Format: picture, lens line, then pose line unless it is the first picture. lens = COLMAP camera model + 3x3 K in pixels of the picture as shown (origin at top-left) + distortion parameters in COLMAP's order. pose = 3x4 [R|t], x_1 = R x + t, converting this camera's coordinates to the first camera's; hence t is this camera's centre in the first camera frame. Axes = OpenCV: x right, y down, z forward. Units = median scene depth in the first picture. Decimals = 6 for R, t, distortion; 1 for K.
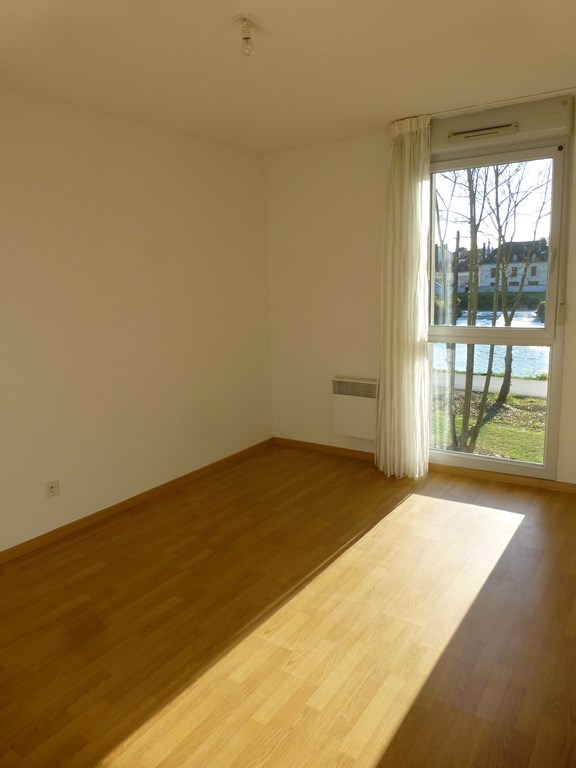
lens RADIAL K [[565.5, 0, 288.0], [0, 565.5, 384.0], [0, 0, 1]] dist [-0.006761, -0.006905]
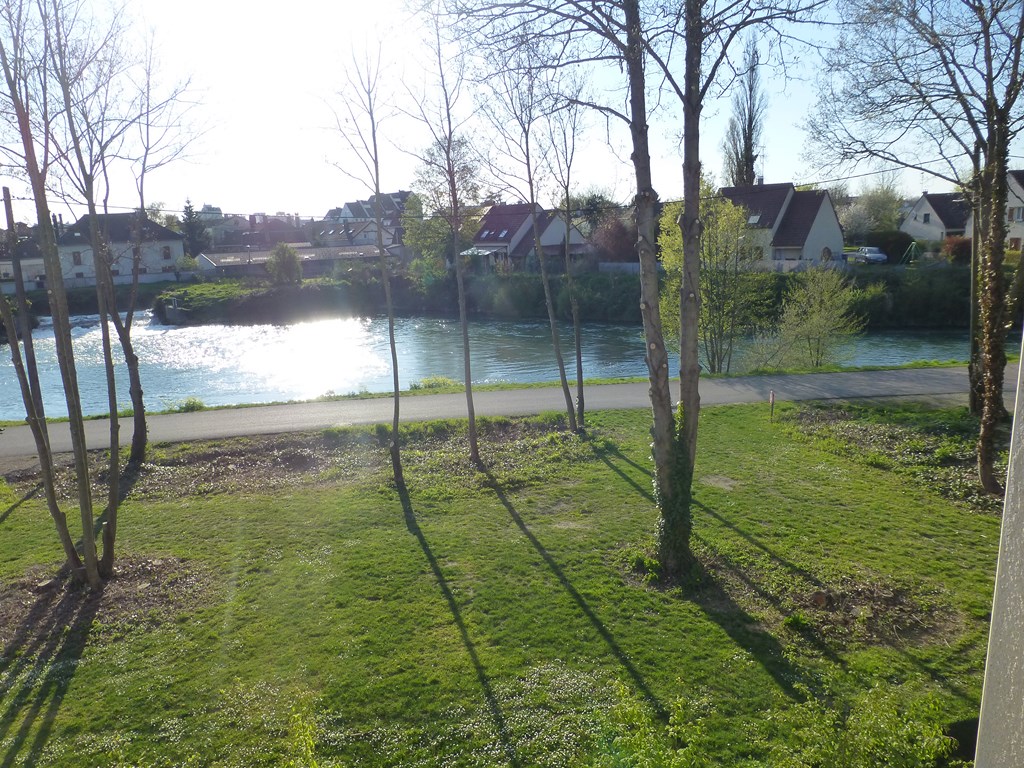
lens RADIAL K [[753.9, 0, 484.7], [0, 753.9, 384.7], [0, 0, 1]] dist [-0.006761, -0.006905]
pose [[0.670673, -0.153008, 0.725800, 0.040873], [0.172183, 0.983880, 0.048309, -0.025758], [-0.721492, 0.092571, 0.686207, 0.137509]]
